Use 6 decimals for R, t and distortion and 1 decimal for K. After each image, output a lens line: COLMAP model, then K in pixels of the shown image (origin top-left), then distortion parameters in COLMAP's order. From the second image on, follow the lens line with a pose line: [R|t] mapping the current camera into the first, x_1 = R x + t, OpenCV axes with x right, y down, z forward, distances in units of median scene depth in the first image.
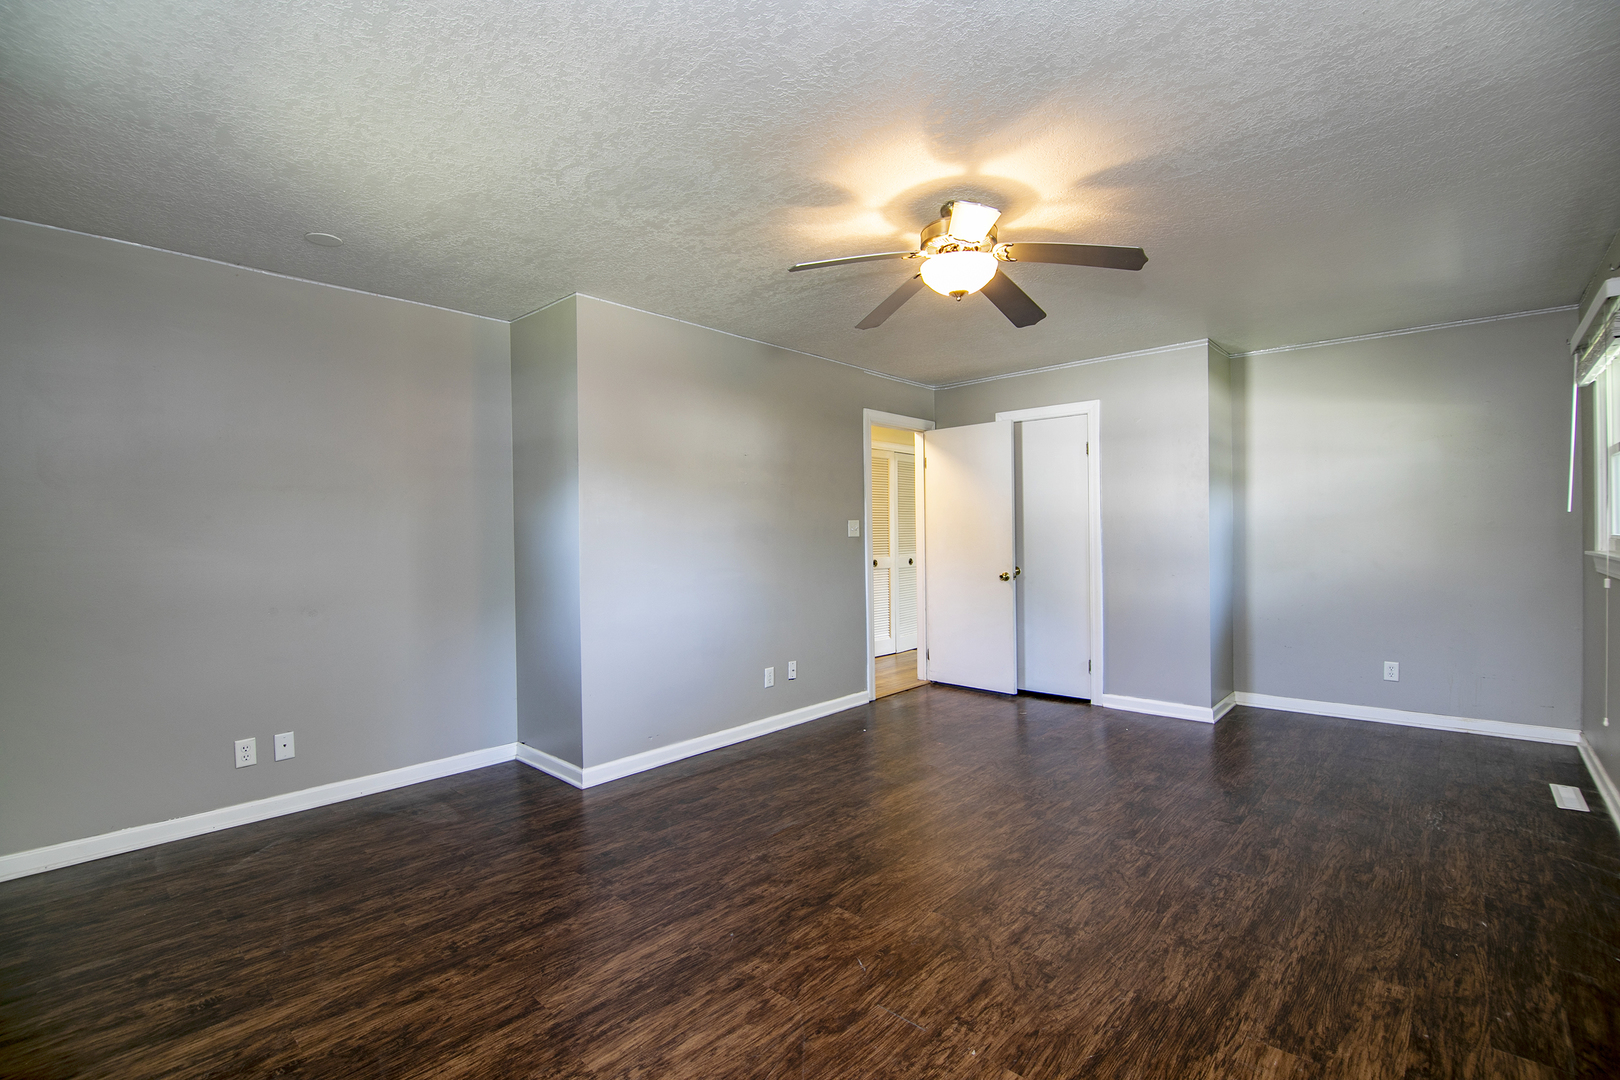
lens RADIAL K [[728.9, 0, 810.7], [0, 728.9, 530.9], [0, 0, 1]] dist [0.005478, -0.003796]
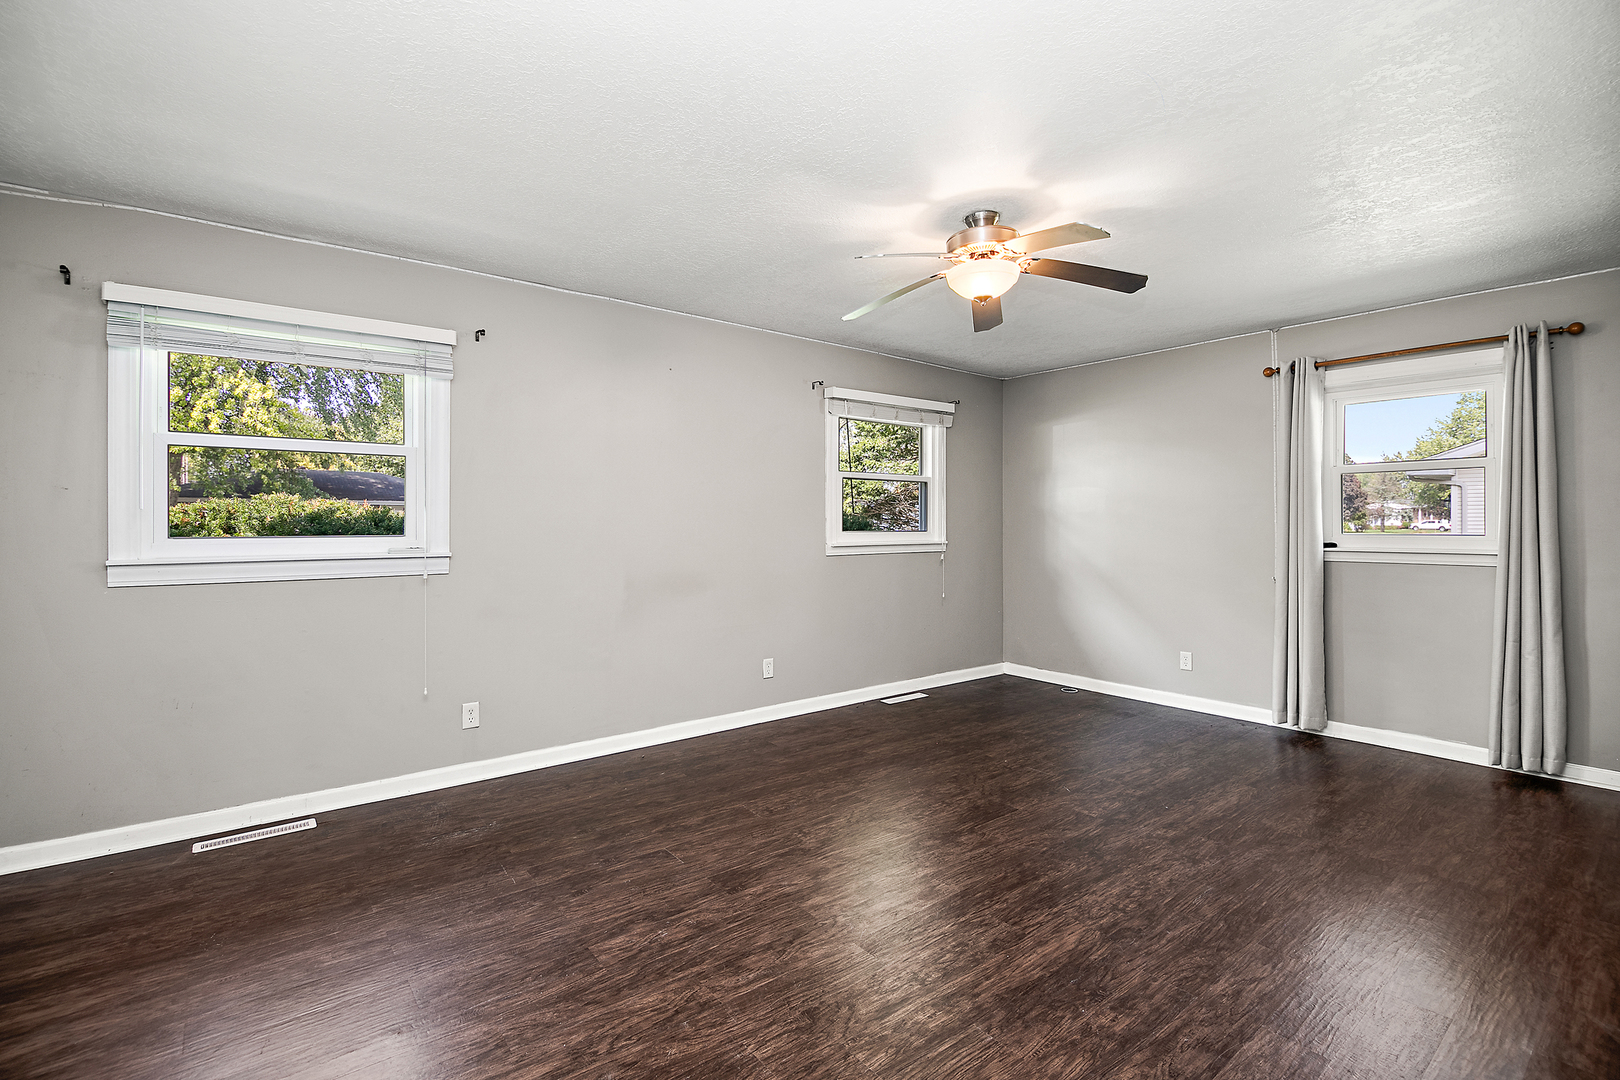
lens RADIAL K [[728.9, 0, 810.6], [0, 728.9, 523.0], [0, 0, 1]] dist [0.005478, -0.003796]
pose [[-0.987027, 0.009080, 0.160295, 0.311238], [0.009042, 0.999959, -0.000965, -0.003585], [-0.160297, 0.000497, -0.987069, 2.284215]]
